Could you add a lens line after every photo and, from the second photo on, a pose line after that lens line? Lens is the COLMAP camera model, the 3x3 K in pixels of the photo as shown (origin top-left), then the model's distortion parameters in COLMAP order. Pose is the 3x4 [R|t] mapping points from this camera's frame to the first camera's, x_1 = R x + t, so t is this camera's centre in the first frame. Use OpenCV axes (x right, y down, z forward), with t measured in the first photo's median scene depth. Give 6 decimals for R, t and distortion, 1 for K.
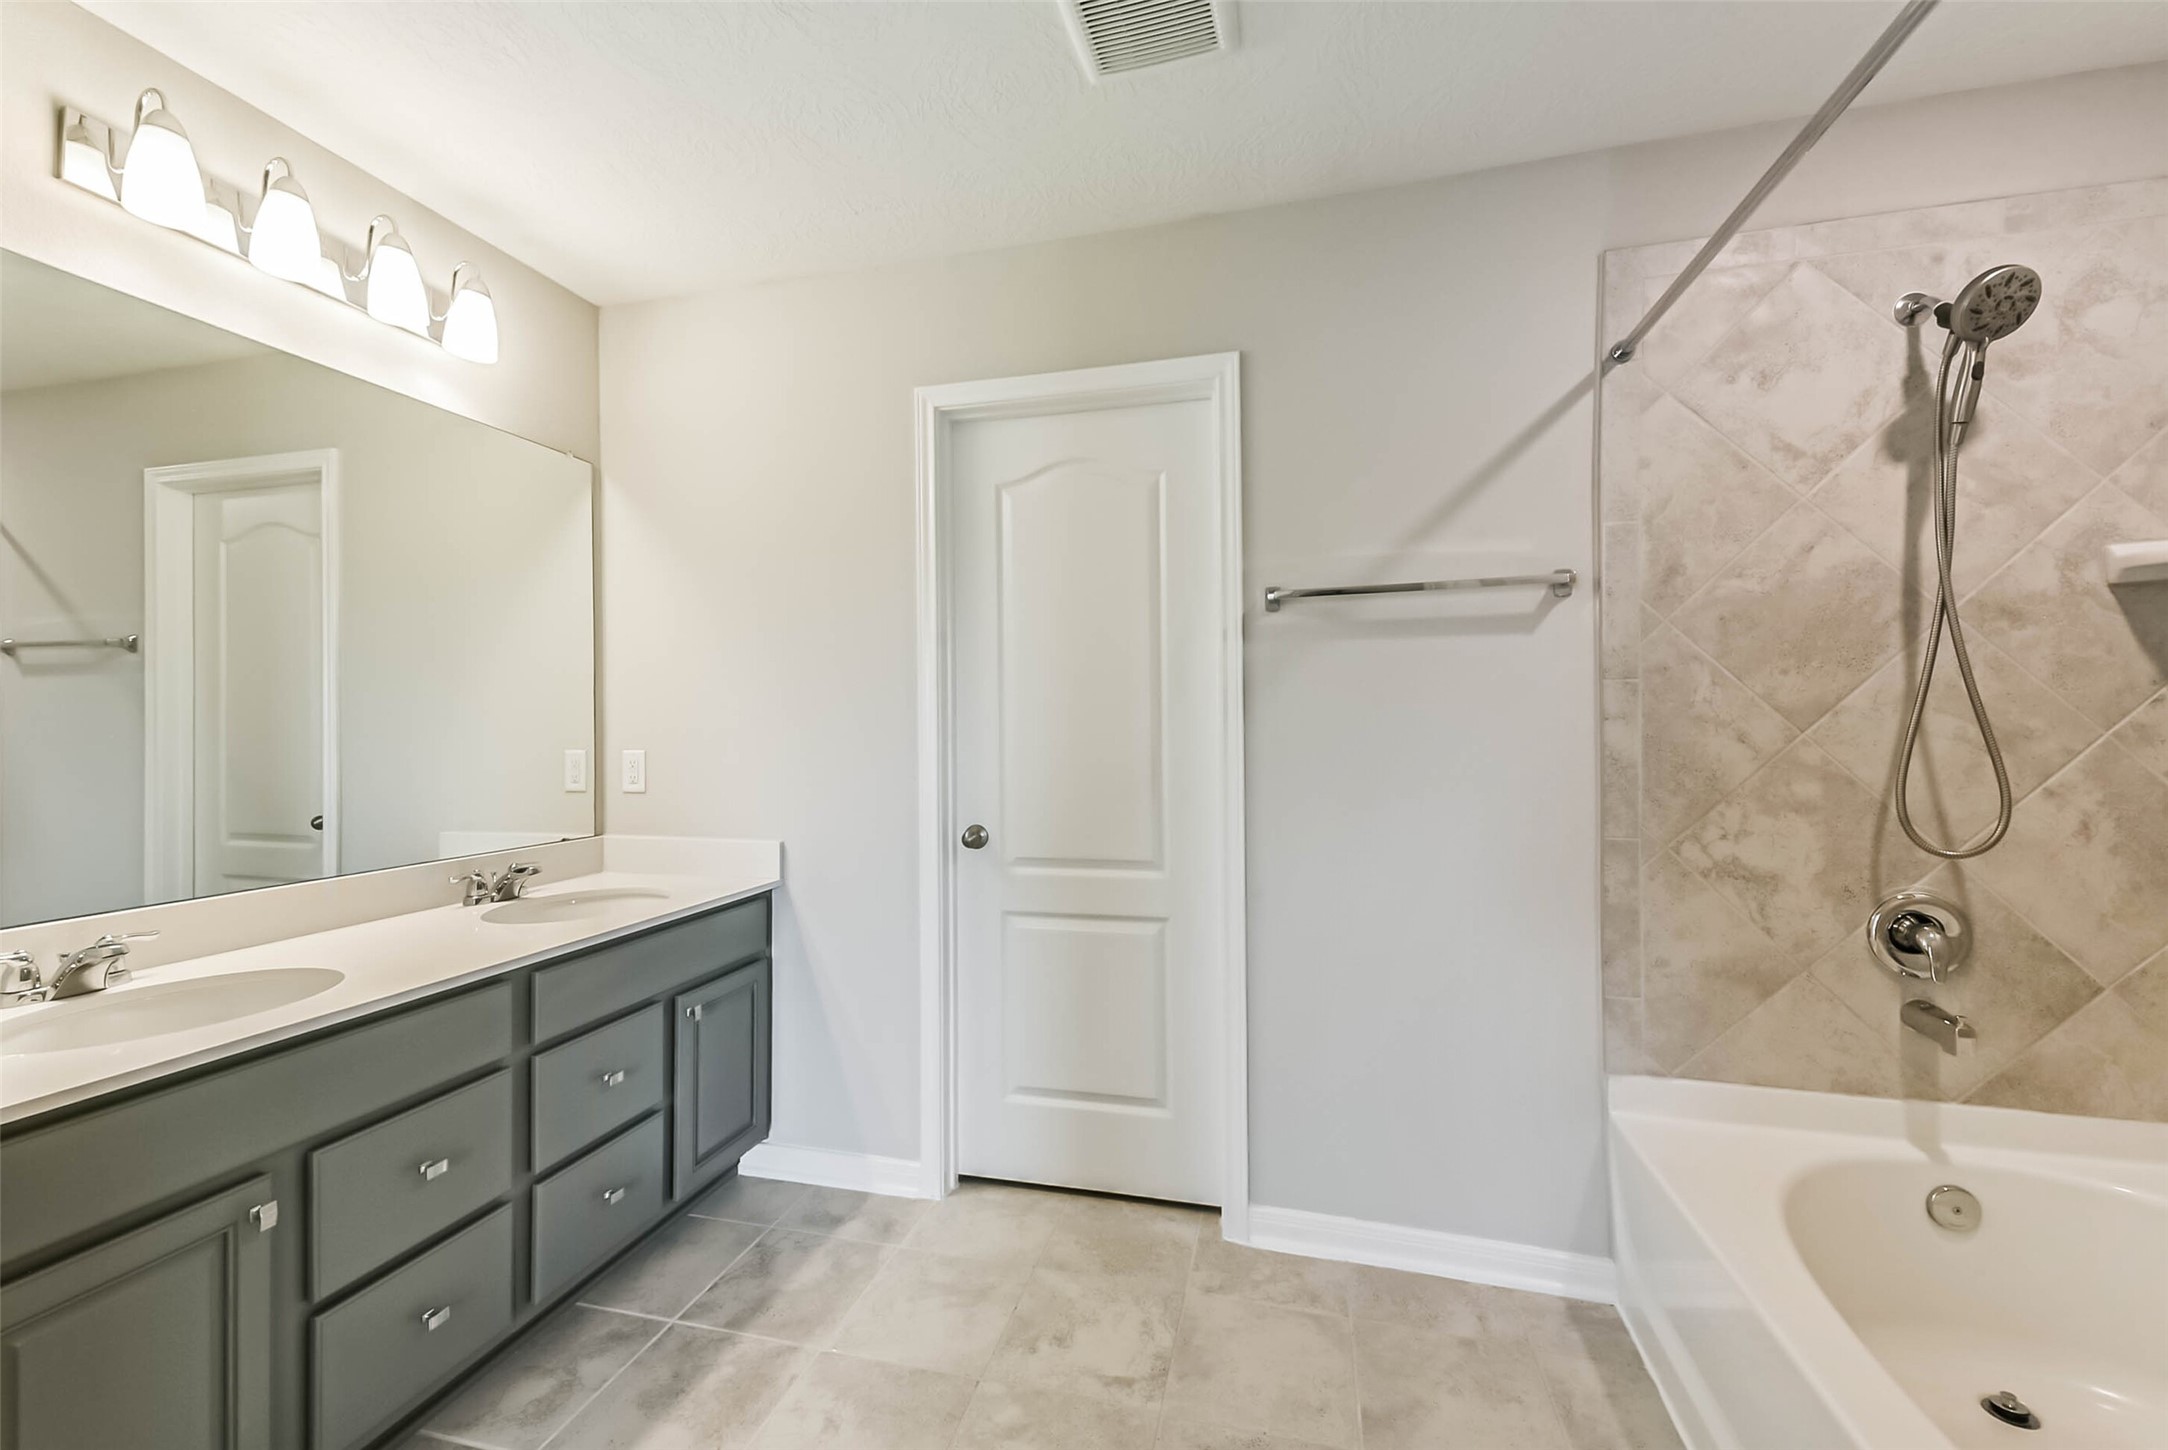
lens RADIAL K [[849.0, 0, 1077.2], [0, 849.0, 725.0], [0, 0, 1]] dist [0.035693, -0.011610]
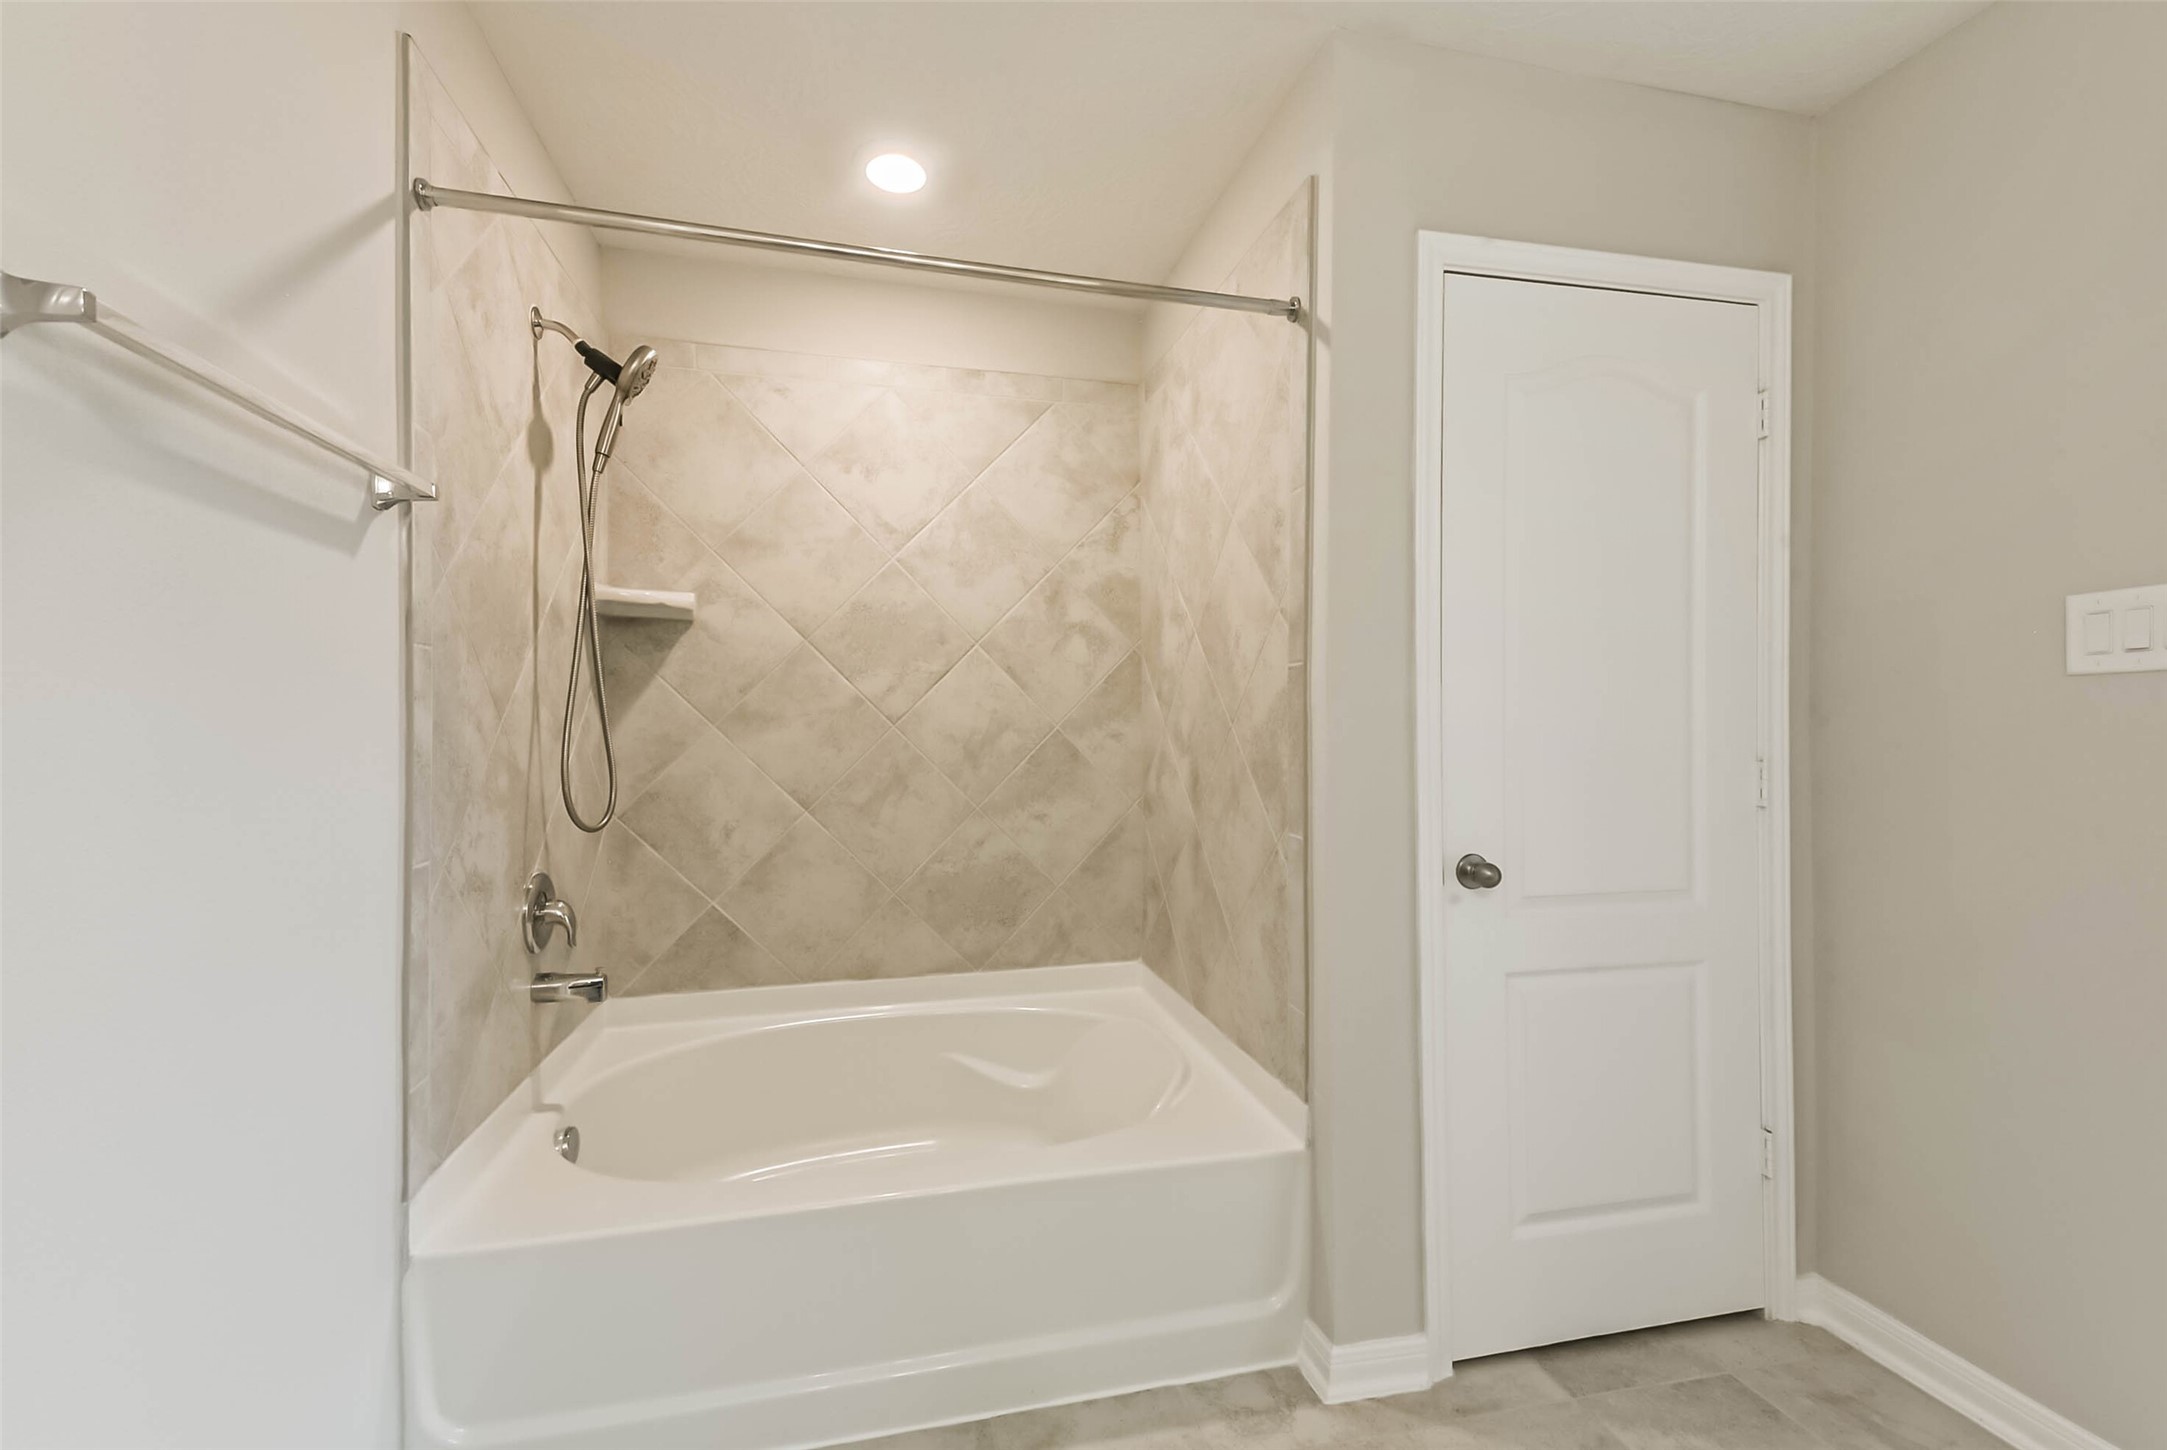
lens RADIAL K [[894.1, 0, 1113.9], [0, 894.1, 734.7], [0, 0, 1]] dist [0.024973, -0.003166]
pose [[-0.480182, 0.003931, 0.877160, -0.331264], [0.001474, 0.999992, -0.003675, 0.027584], [-0.877168, -0.000472, -0.480184, 0.886734]]
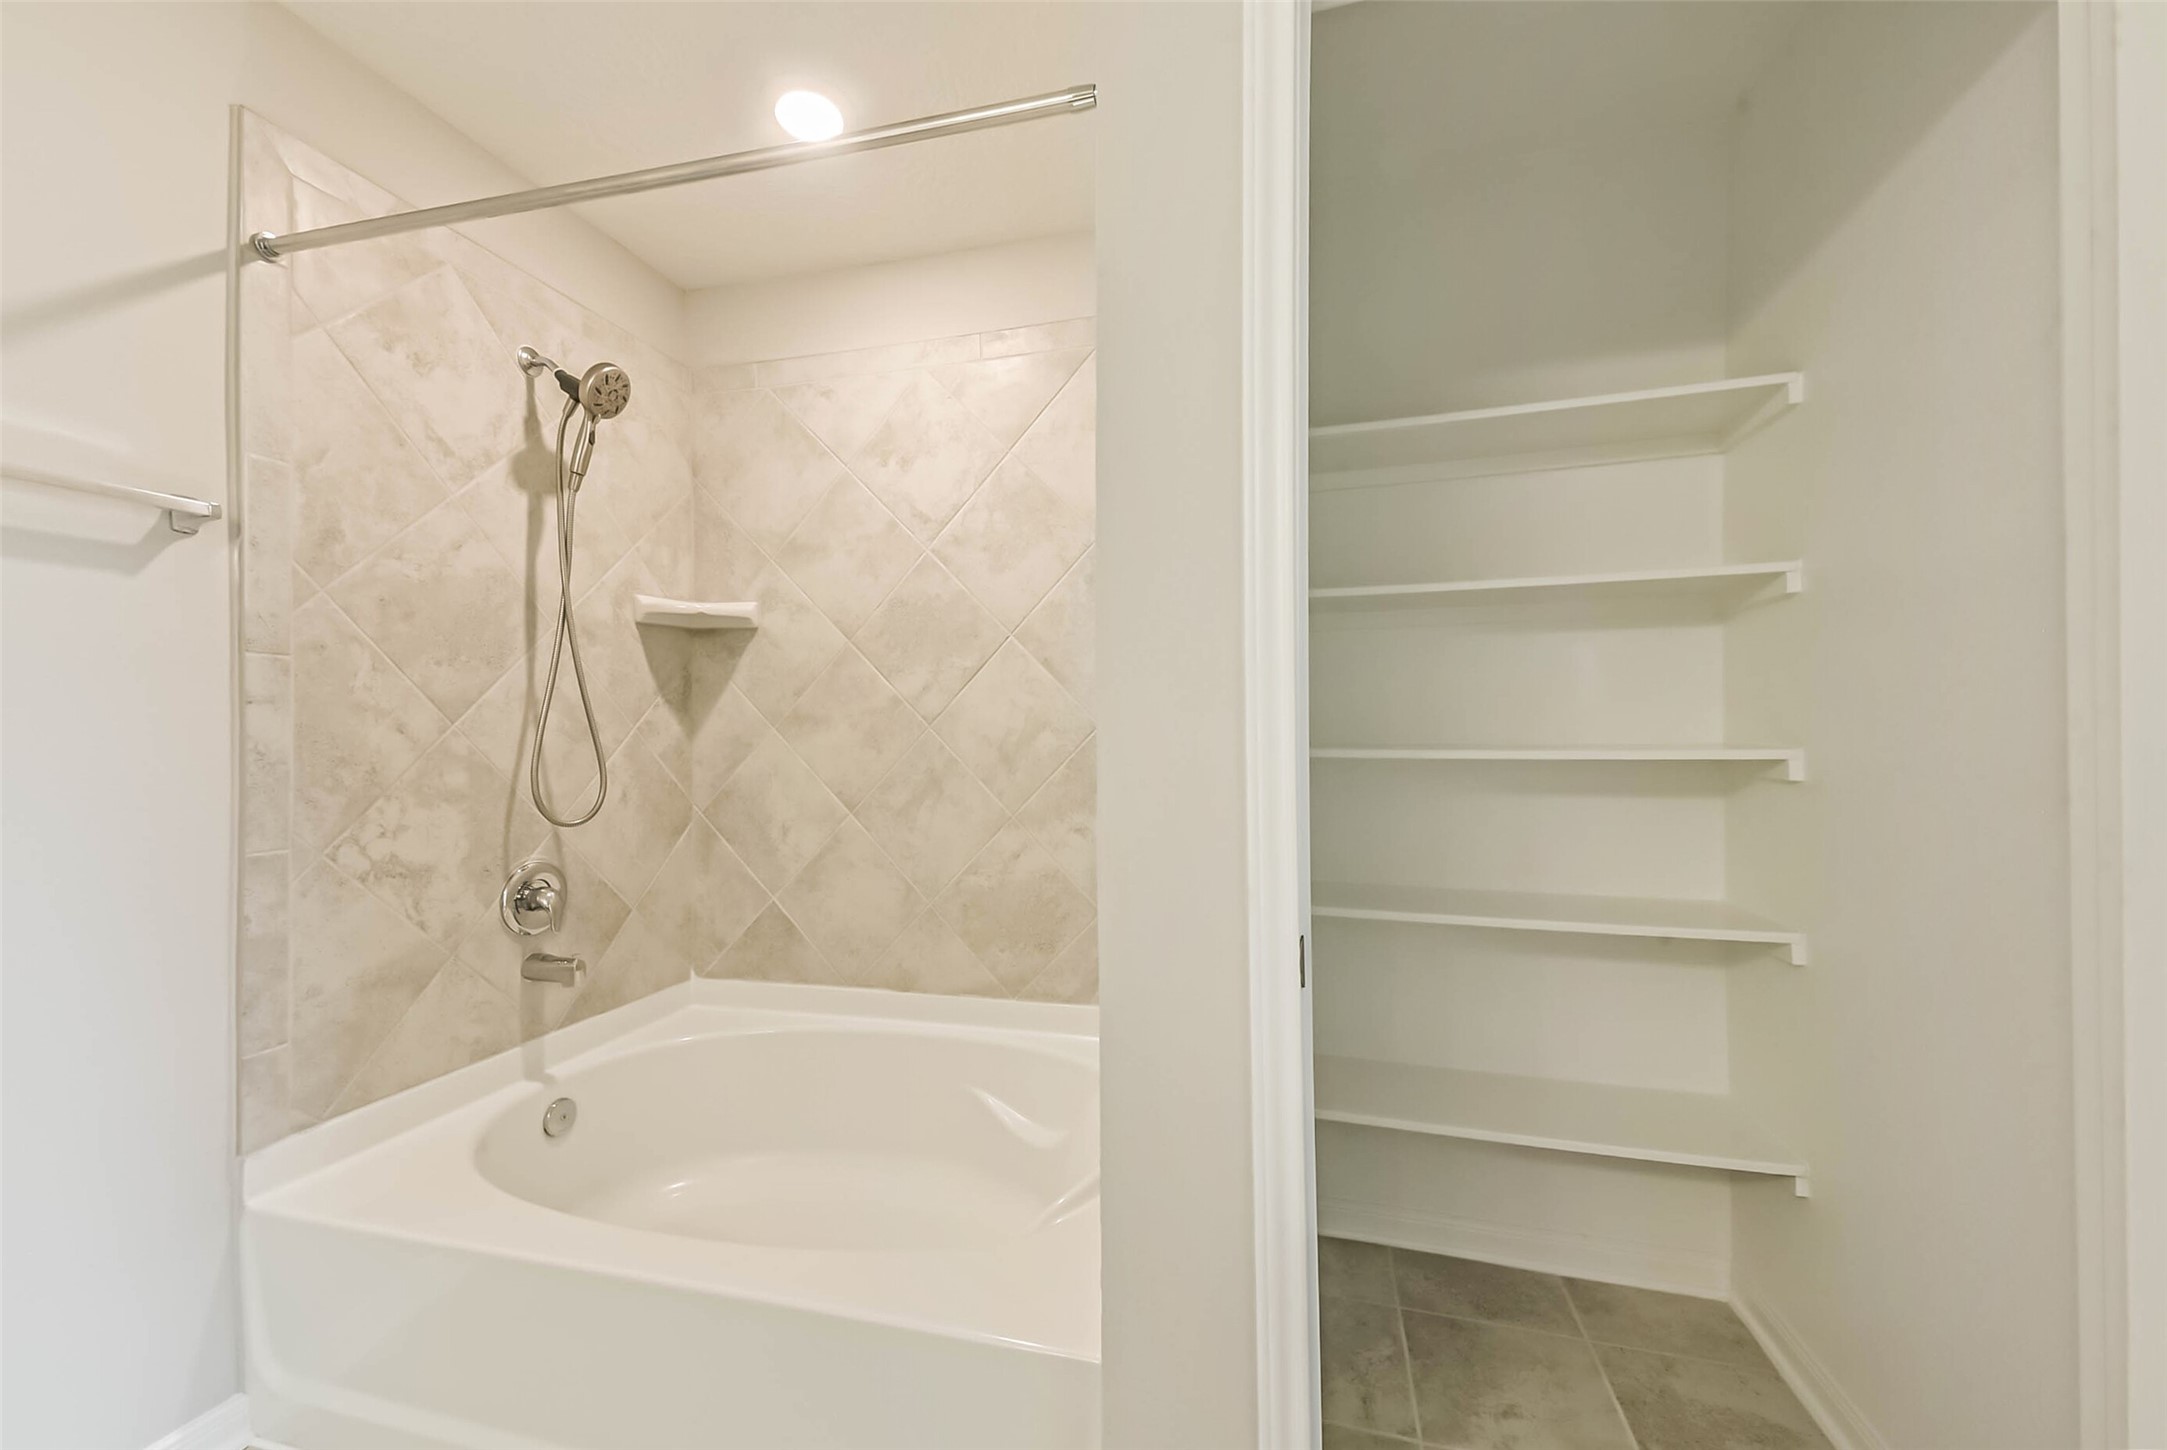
lens RADIAL K [[848.6, 0, 1095.5], [0, 848.6, 737.8], [0, 0, 1]] dist [0.035693, -0.011610]
pose [[-0.002127, 0.005697, 0.999982, -0.186520], [0.002065, 0.999982, -0.005693, 0.032597], [-0.999996, 0.002053, -0.002139, 0.237965]]
